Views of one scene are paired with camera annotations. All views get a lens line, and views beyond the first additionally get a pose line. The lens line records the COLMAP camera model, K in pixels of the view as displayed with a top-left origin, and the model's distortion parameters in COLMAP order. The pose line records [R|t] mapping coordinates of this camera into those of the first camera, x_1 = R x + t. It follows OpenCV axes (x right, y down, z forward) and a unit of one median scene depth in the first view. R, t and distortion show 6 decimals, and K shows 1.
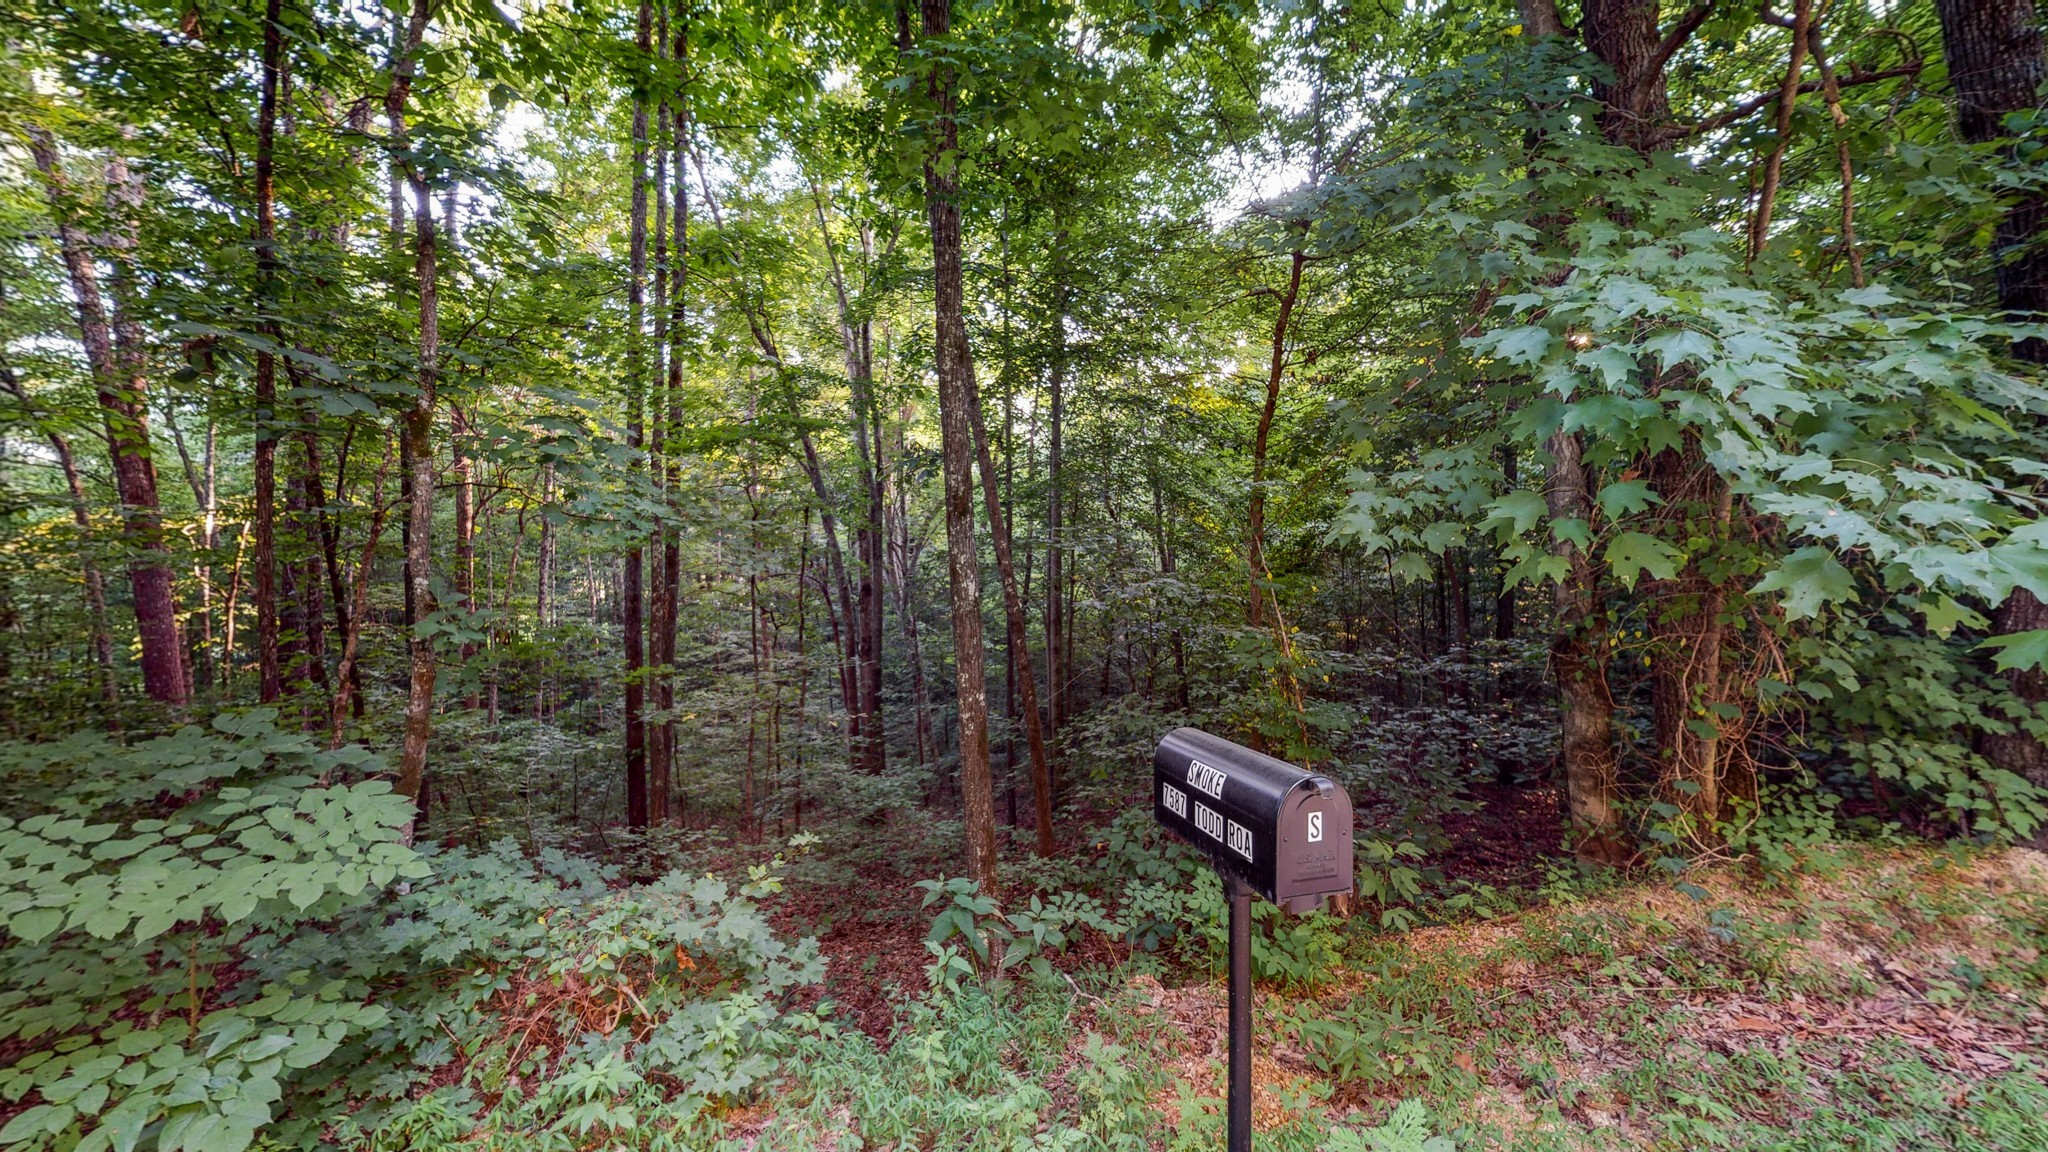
lens RADIAL K [[1570.9, 0, 1023.8], [0, 1570.9, 576.5], [0, 0, 1]] dist [-0.006272, 0.004616]
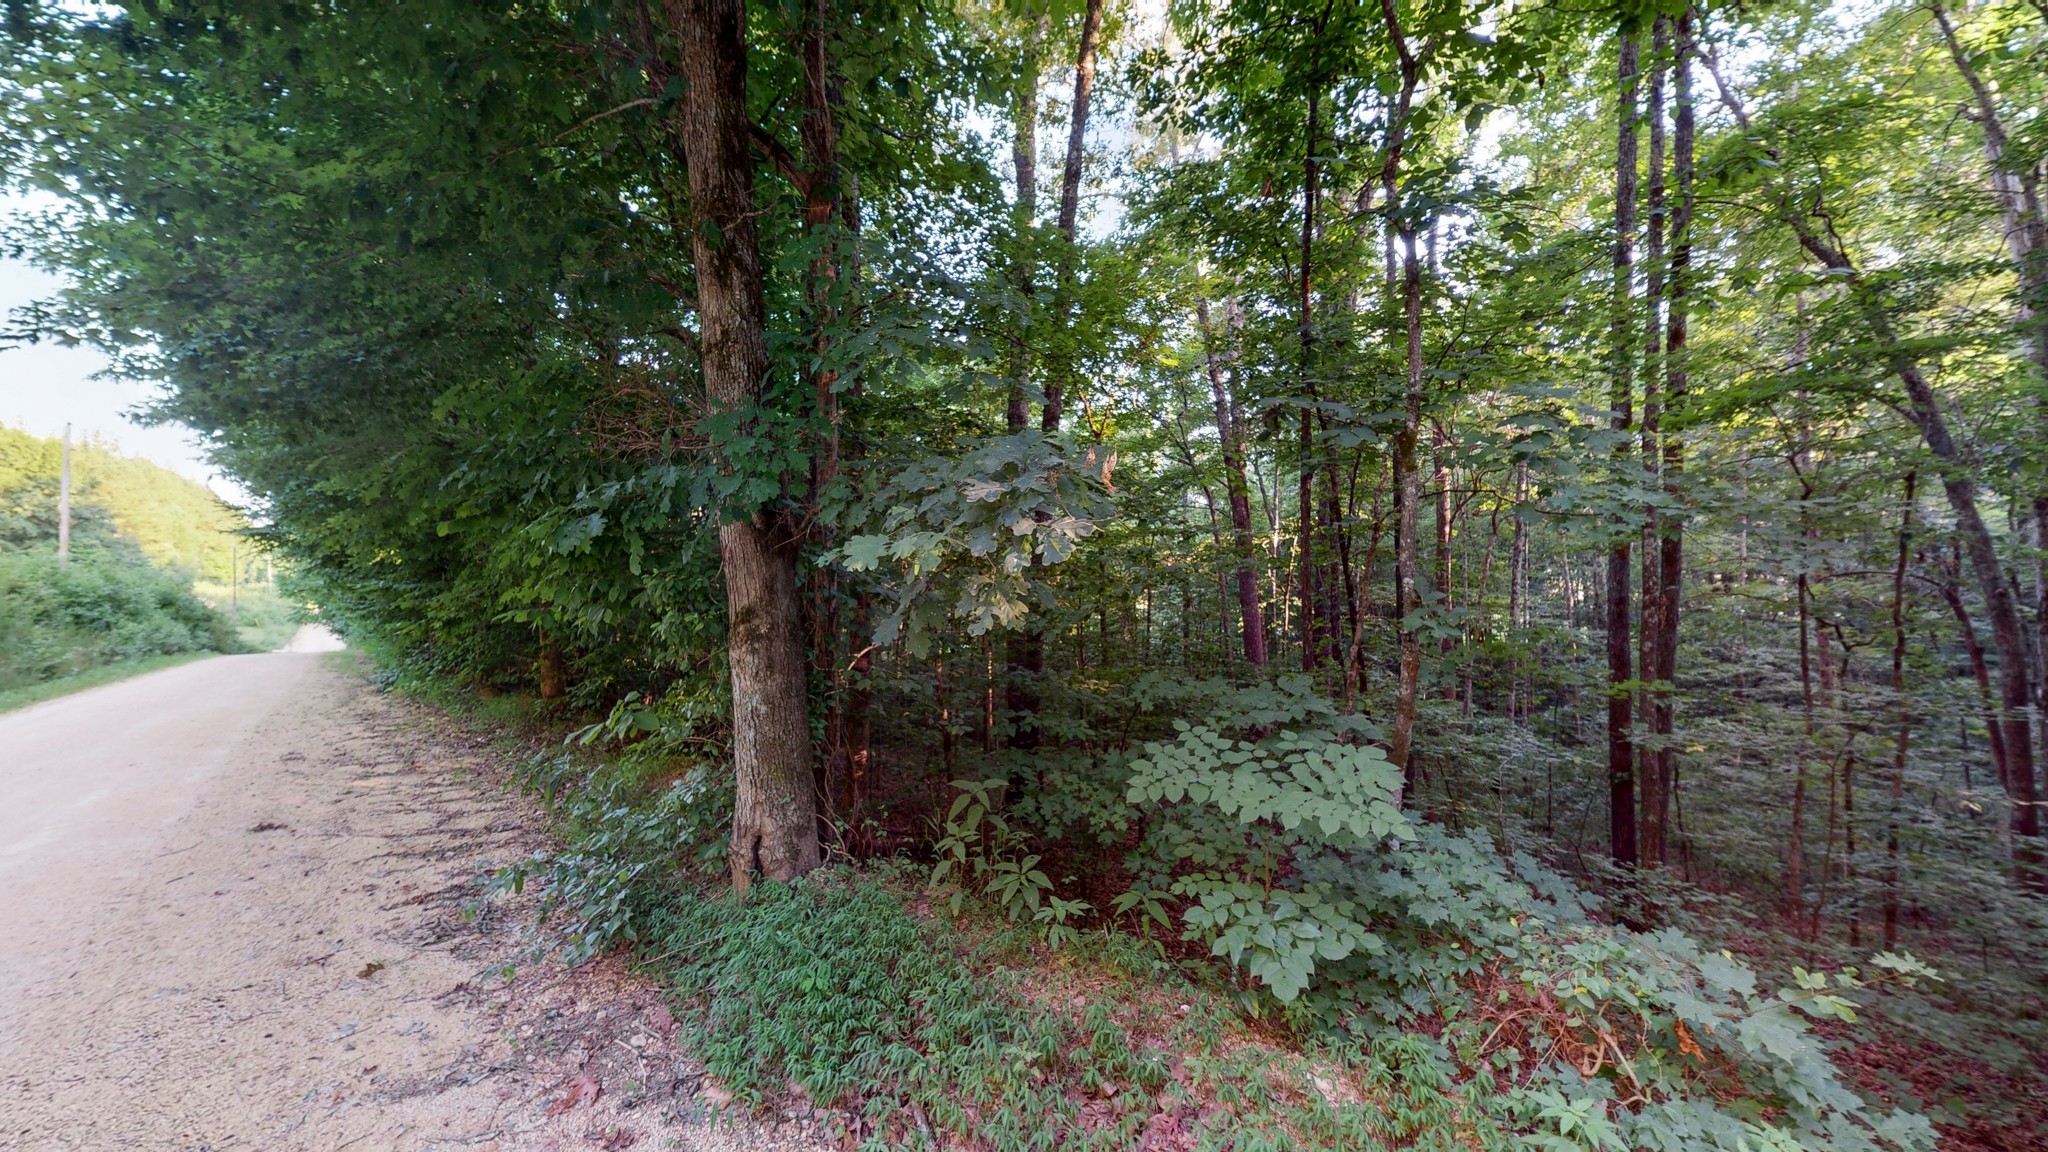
lens RADIAL K [[1570.9, 0, 1023.9], [0, 1570.9, 576.4], [0, 0, 1]] dist [-0.006272, 0.004616]
pose [[-0.297816, -0.000844, -0.954623, 0.736216], [0.000764, 0.999999, -0.001122, 0.000861], [0.954623, -0.001063, -0.297815, 1.000618]]
